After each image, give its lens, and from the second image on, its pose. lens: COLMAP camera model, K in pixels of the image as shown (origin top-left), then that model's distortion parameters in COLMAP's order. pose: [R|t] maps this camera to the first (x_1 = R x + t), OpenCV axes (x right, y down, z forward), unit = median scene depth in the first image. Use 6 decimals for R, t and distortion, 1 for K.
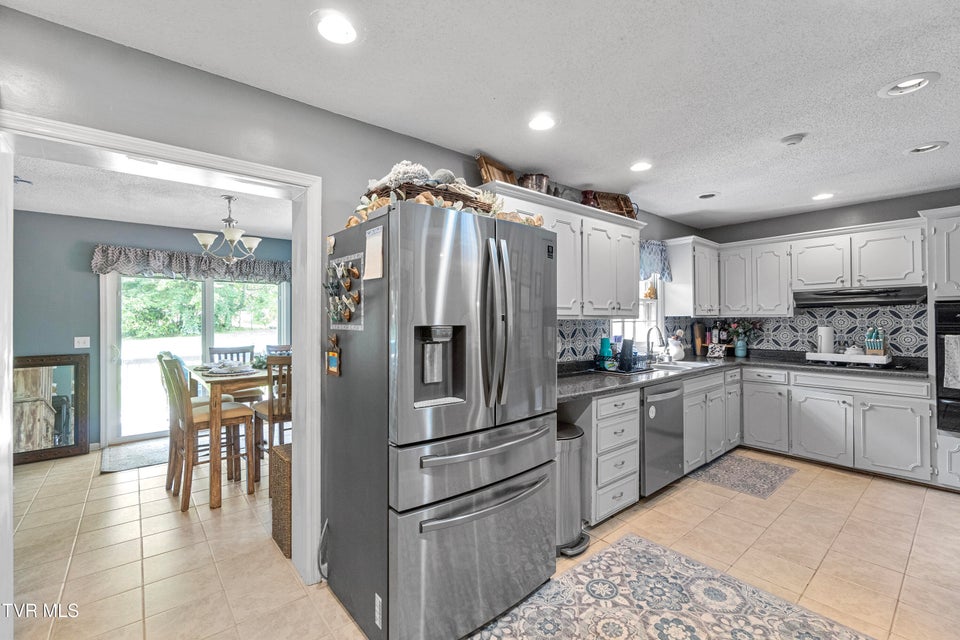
lens RADIAL K [[415.1, 0, 478.9], [0, 415.1, 317.5], [0, 0, 1]] dist [-0.000041, 0.000214]
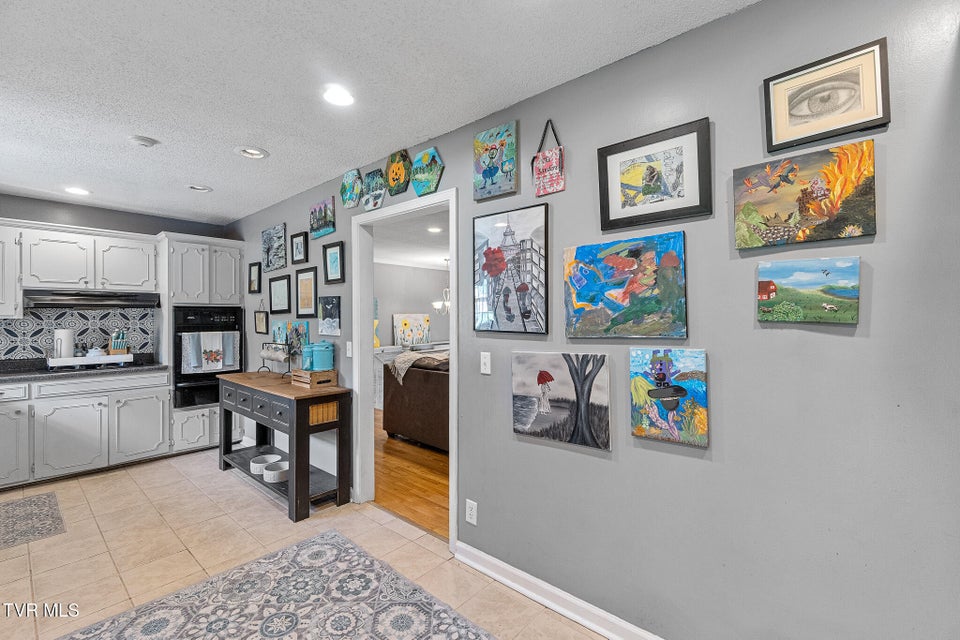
lens RADIAL K [[411.6, 0, 480.0], [0, 411.6, 320.0], [0, 0, 1]] dist [-0.001892, -0.000074]
pose [[-0.151477, -0.002335, 0.988458, -0.228157], [-0.001308, 0.999997, 0.002161, -0.001787], [-0.988460, -0.000966, -0.151480, 0.236802]]
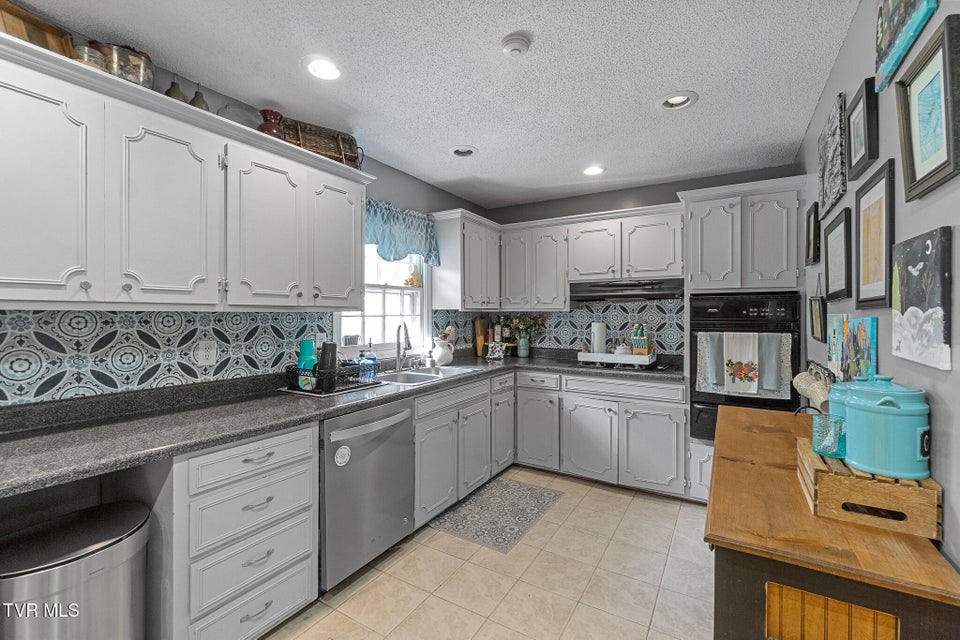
lens RADIAL K [[417.5, 0, 479.8], [0, 417.5, 315.2], [0, 0, 1]] dist [0.000354, 0.000292]
pose [[0.946163, 0.004757, 0.323654, 0.328063], [-0.007403, 0.999948, 0.006943, 0.002216], [-0.323605, -0.008965, 0.946150, 0.255619]]
